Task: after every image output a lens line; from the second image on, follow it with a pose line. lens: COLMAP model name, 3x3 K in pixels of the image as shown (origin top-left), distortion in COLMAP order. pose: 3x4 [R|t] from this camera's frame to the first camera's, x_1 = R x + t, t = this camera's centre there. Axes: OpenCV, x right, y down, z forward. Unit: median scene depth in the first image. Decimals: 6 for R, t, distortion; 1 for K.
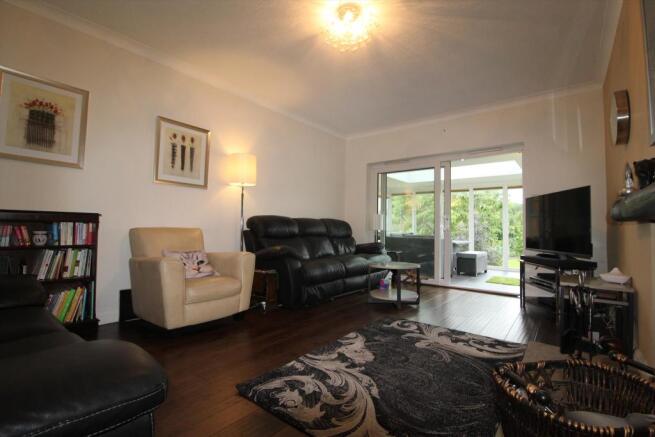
lens RADIAL K [[306.4, 0, 330.1], [0, 306.4, 215.3], [0, 0, 1]] dist [-0.012560, -0.001818]
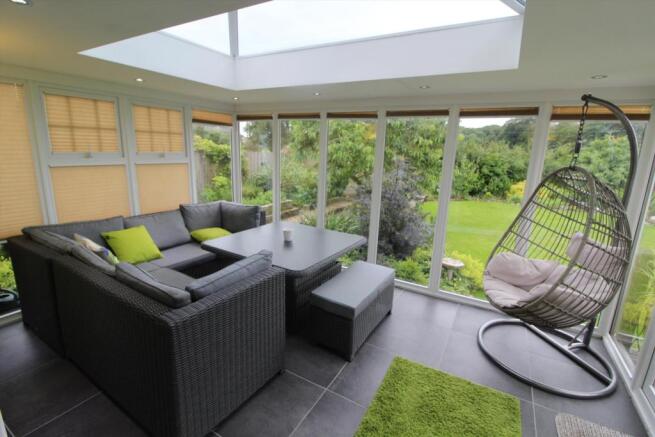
lens RADIAL K [[306.4, 0, 329.8], [0, 306.4, 217.0], [0, 0, 1]] dist [-0.012560, -0.001818]
pose [[0.986375, -0.013187, 0.163982, 0.187629], [-0.028262, 0.968378, 0.247880, -0.028626], [-0.162065, -0.249137, 0.954812, 0.332514]]
